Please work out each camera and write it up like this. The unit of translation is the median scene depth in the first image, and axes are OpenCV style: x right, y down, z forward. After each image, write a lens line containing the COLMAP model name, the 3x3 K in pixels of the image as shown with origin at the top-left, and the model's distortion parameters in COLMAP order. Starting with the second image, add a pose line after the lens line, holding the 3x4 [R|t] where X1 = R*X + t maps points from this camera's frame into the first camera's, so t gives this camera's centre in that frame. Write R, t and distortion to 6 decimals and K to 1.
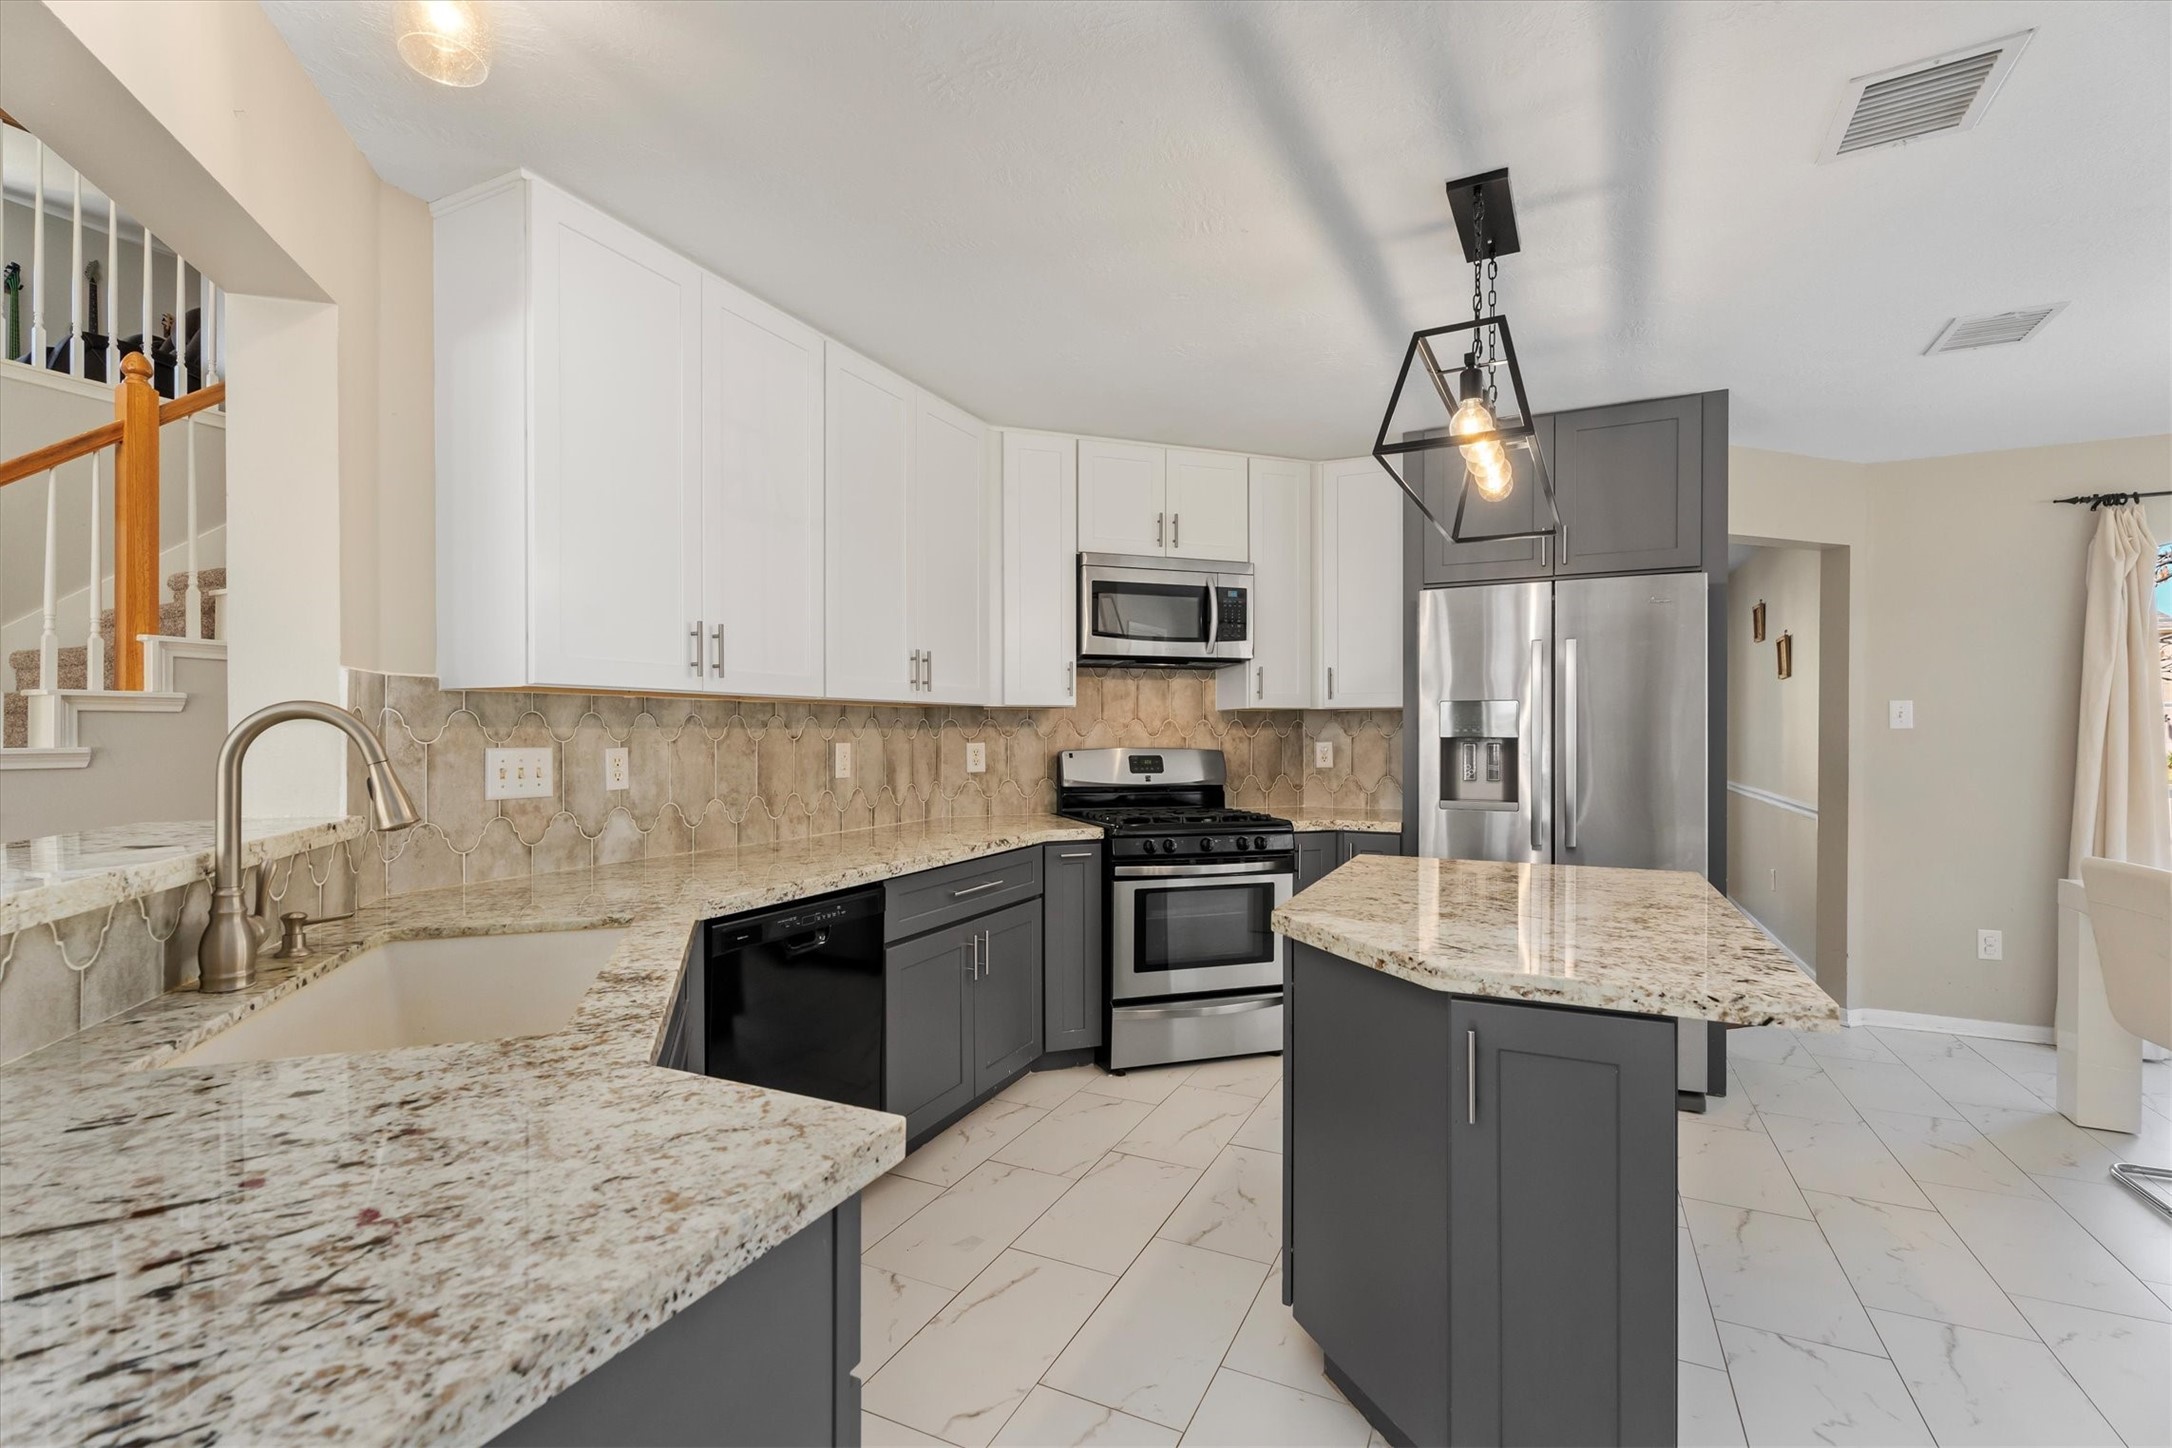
lens RADIAL K [[969.8, 0, 1087.7], [0, 969.8, 739.9], [0, 0, 1]] dist [-0.000262, 0.000356]
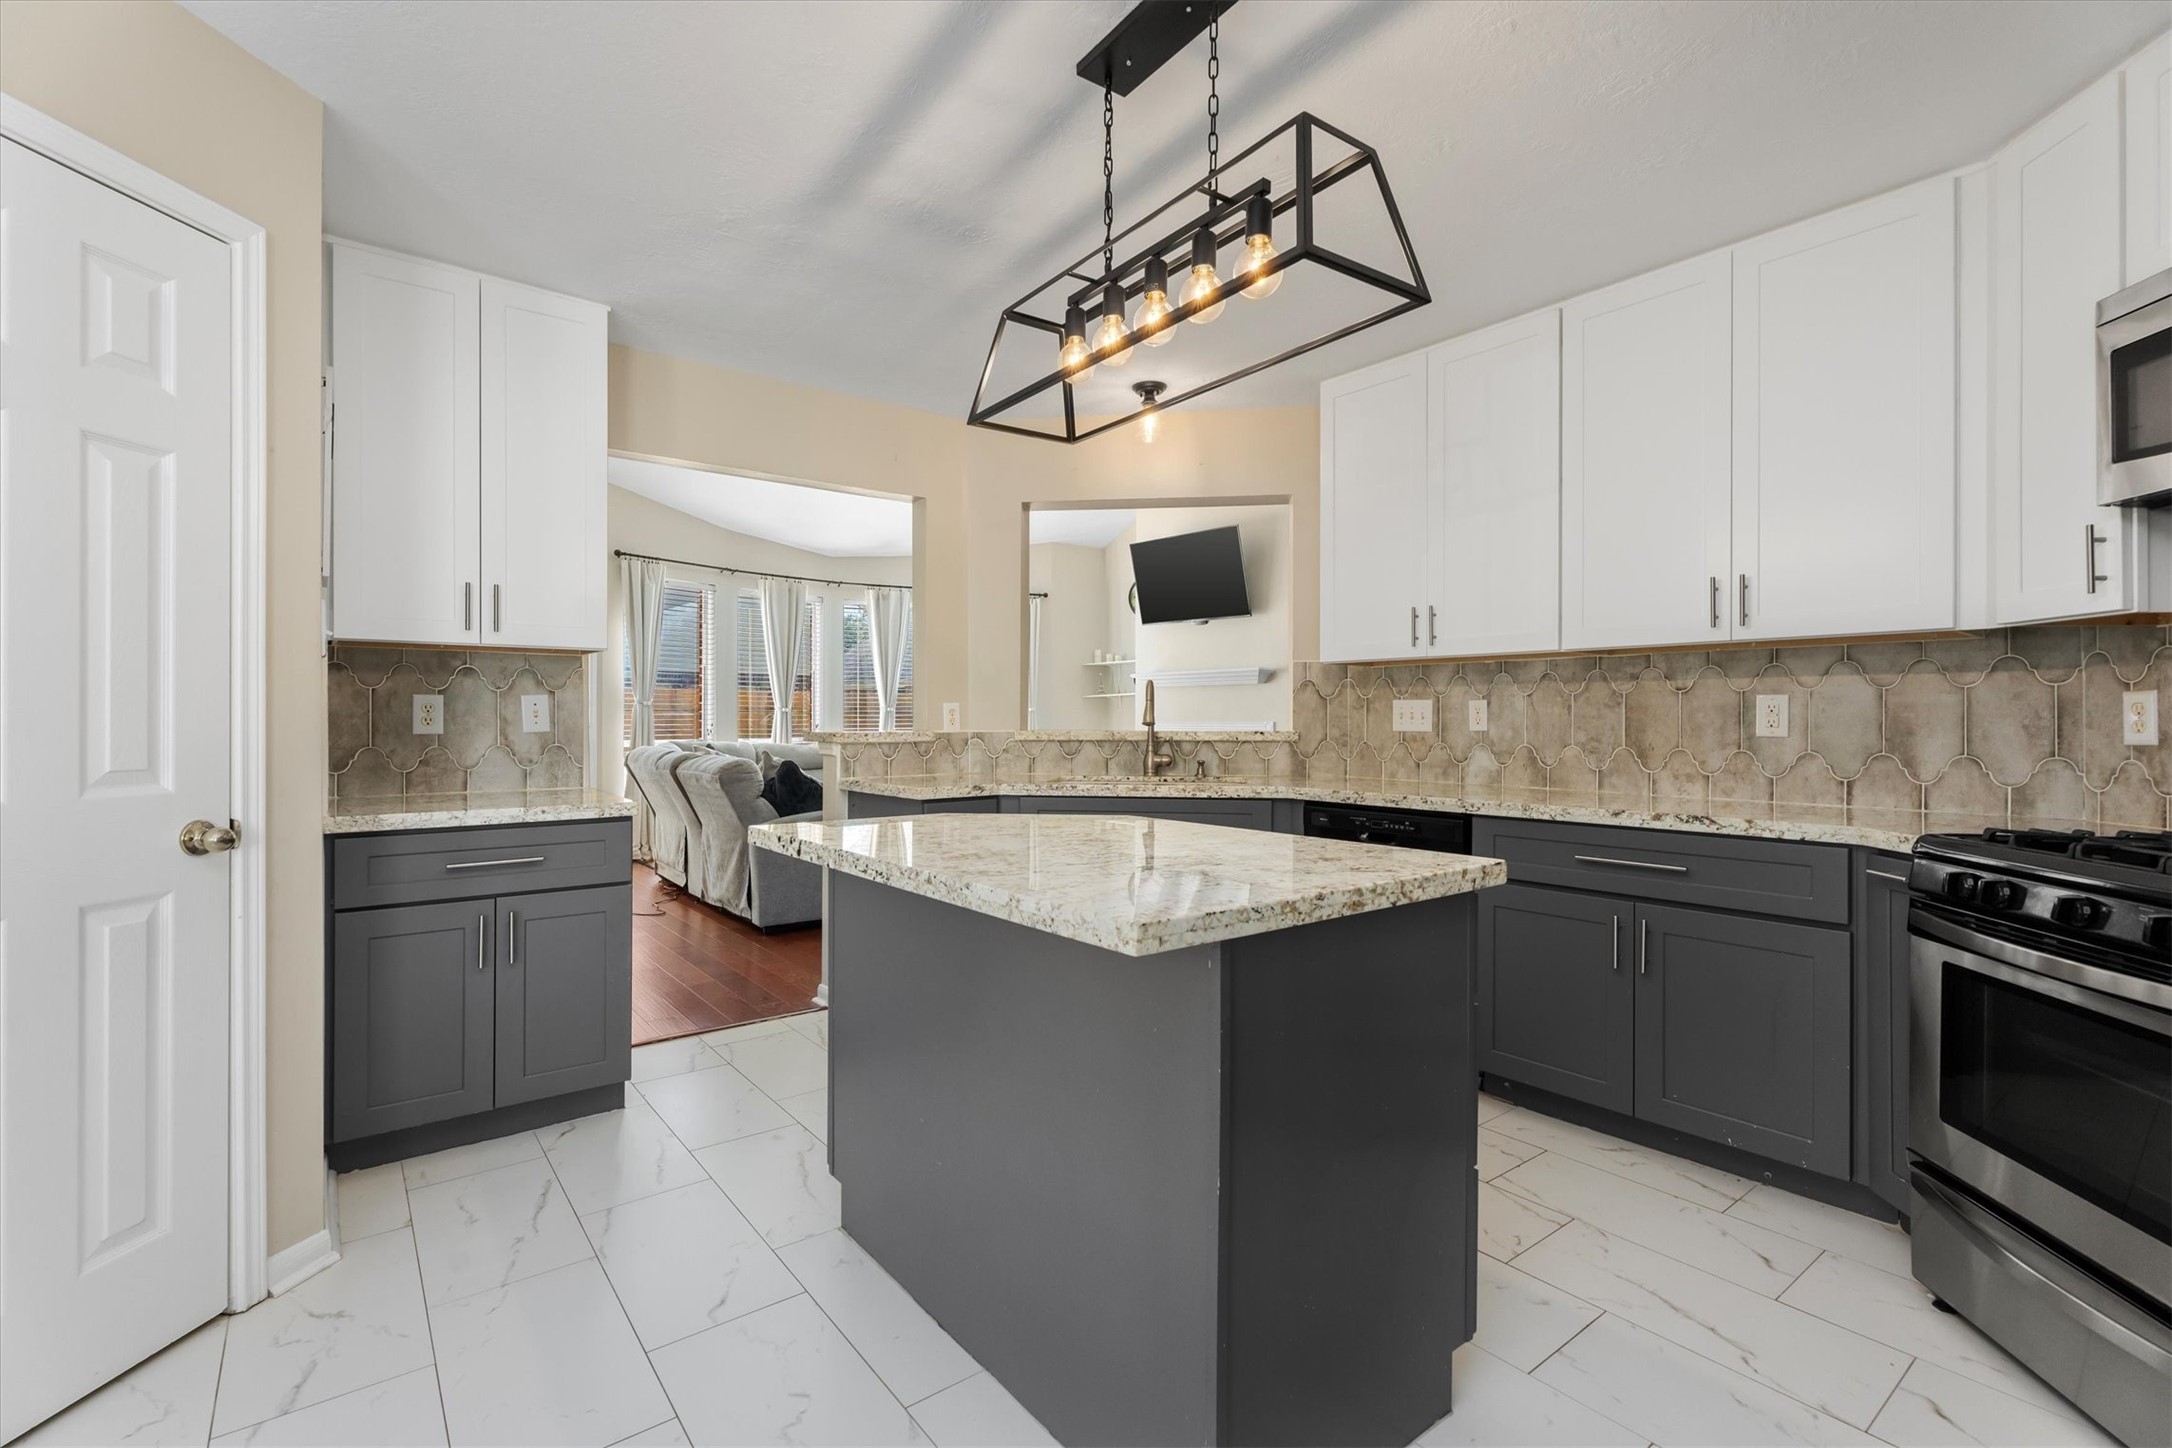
lens RADIAL K [[969.8, 0, 1067.3], [0, 969.8, 726.6], [0, 0, 1]] dist [-0.000262, 0.000356]
pose [[-0.458646, 0.004425, -0.888608, 0.861916], [-0.011791, 0.999869, 0.011065, 0.032430], [0.888541, 0.015553, -0.458534, 0.967041]]
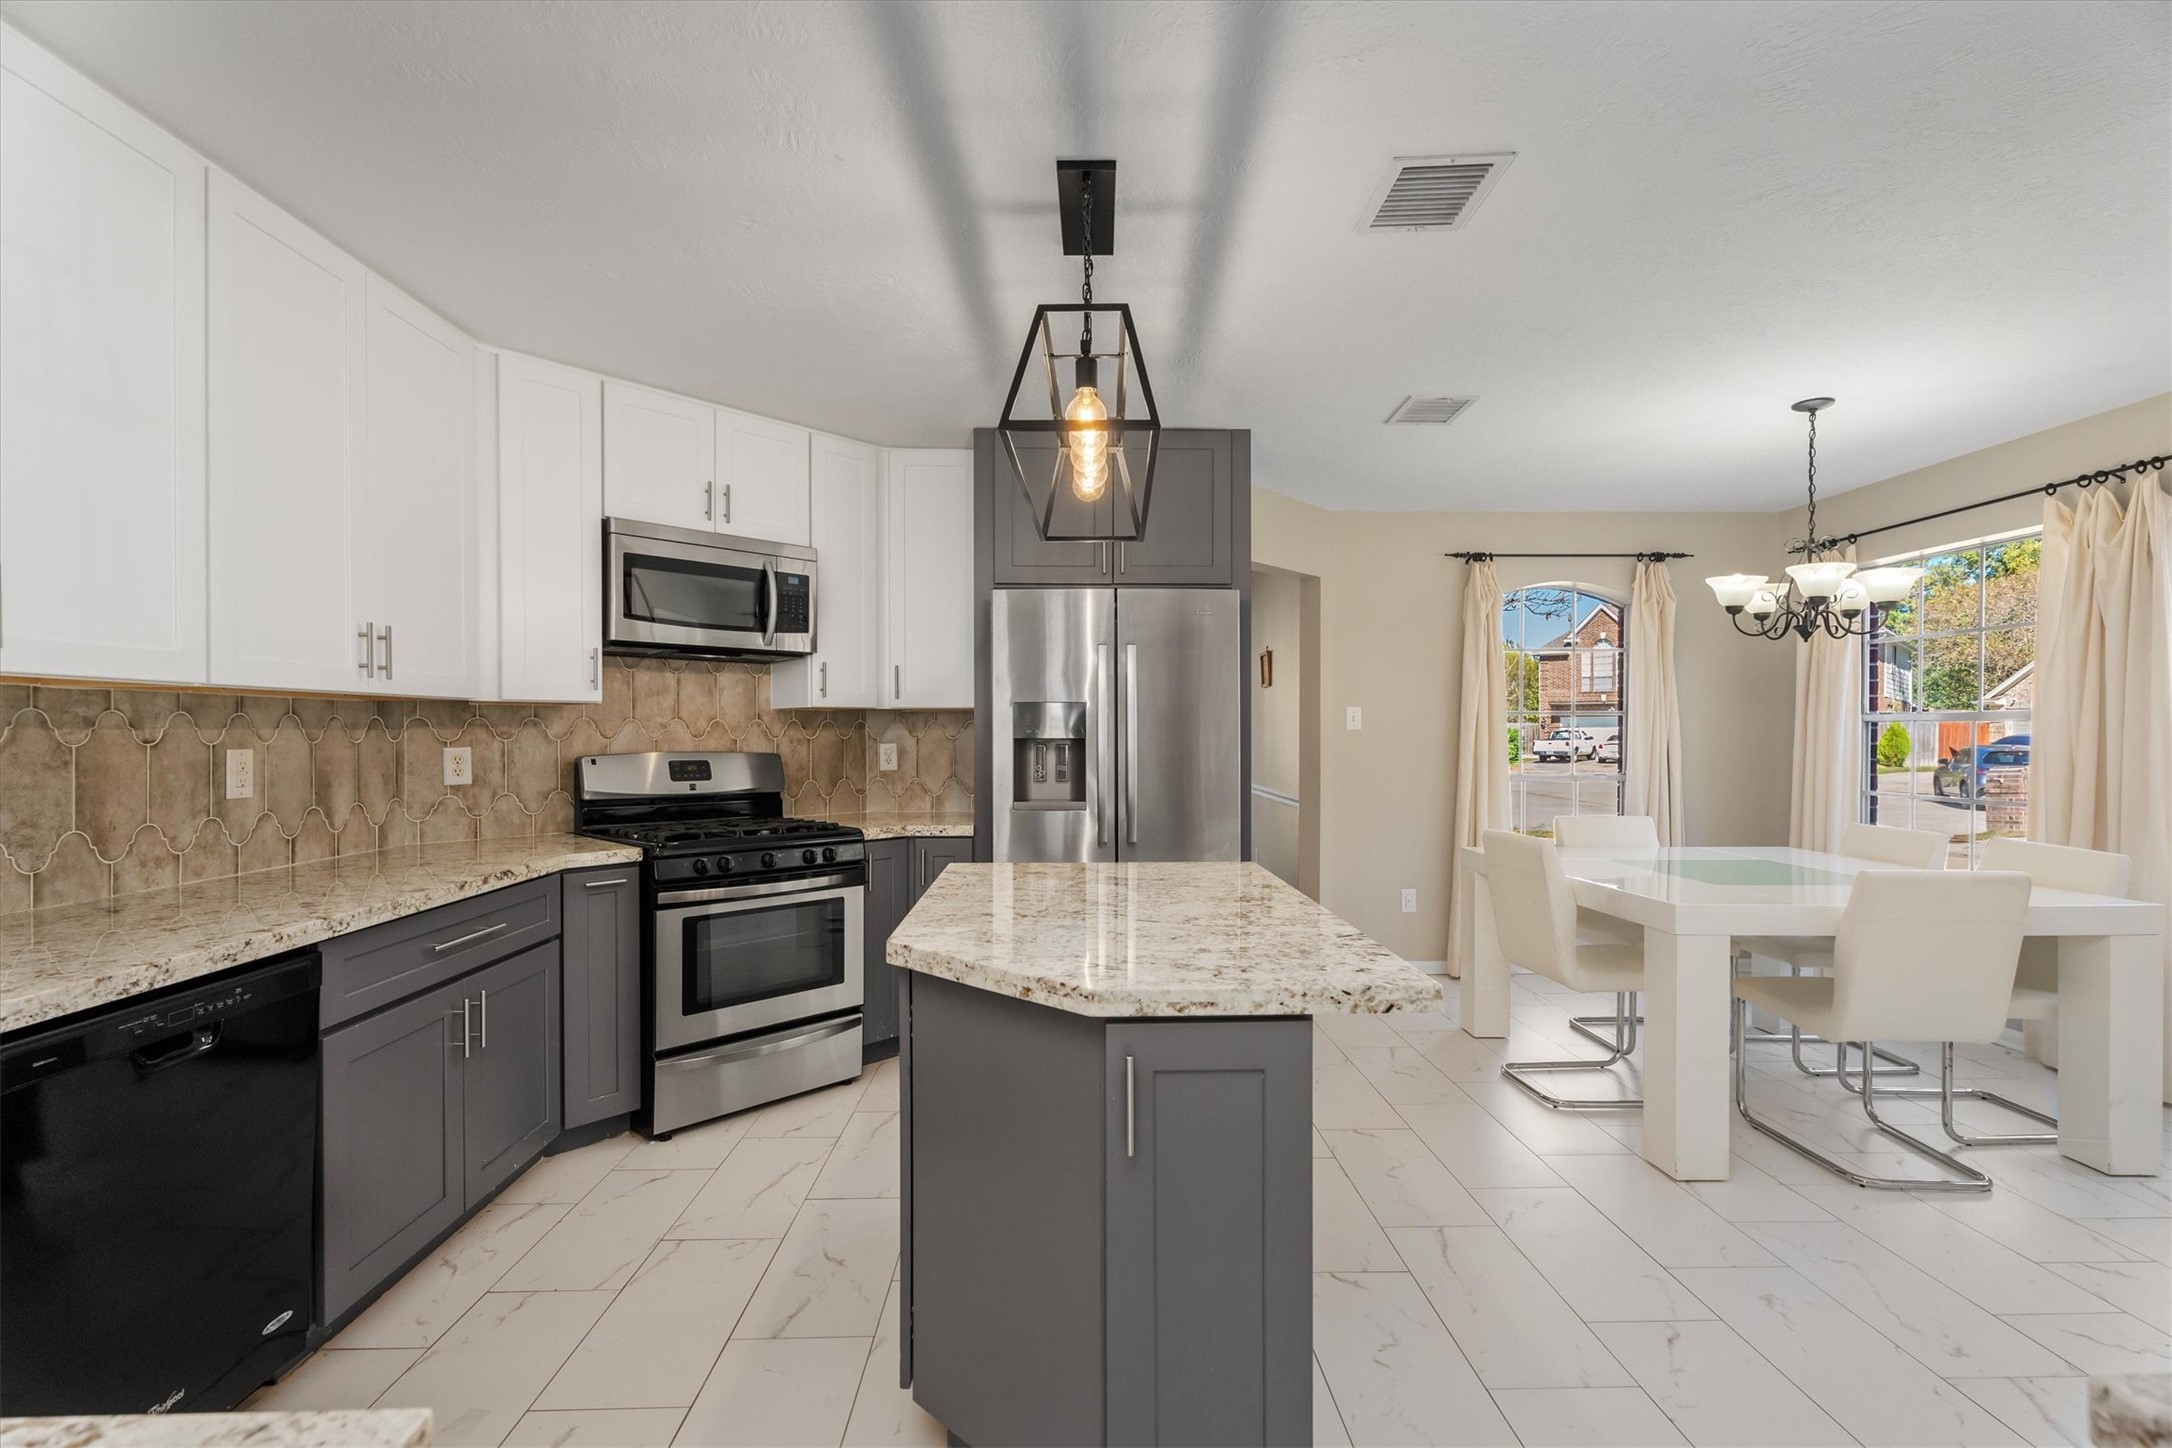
lens RADIAL K [[969.8, 0, 1089.3], [0, 969.8, 738.7], [0, 0, 1]] dist [-0.000262, 0.000356]
pose [[0.887370, -0.003696, 0.461044, -0.031635], [0.004497, 0.999990, -0.000637, -0.001446], [-0.461037, 0.002638, 0.887377, 0.094425]]
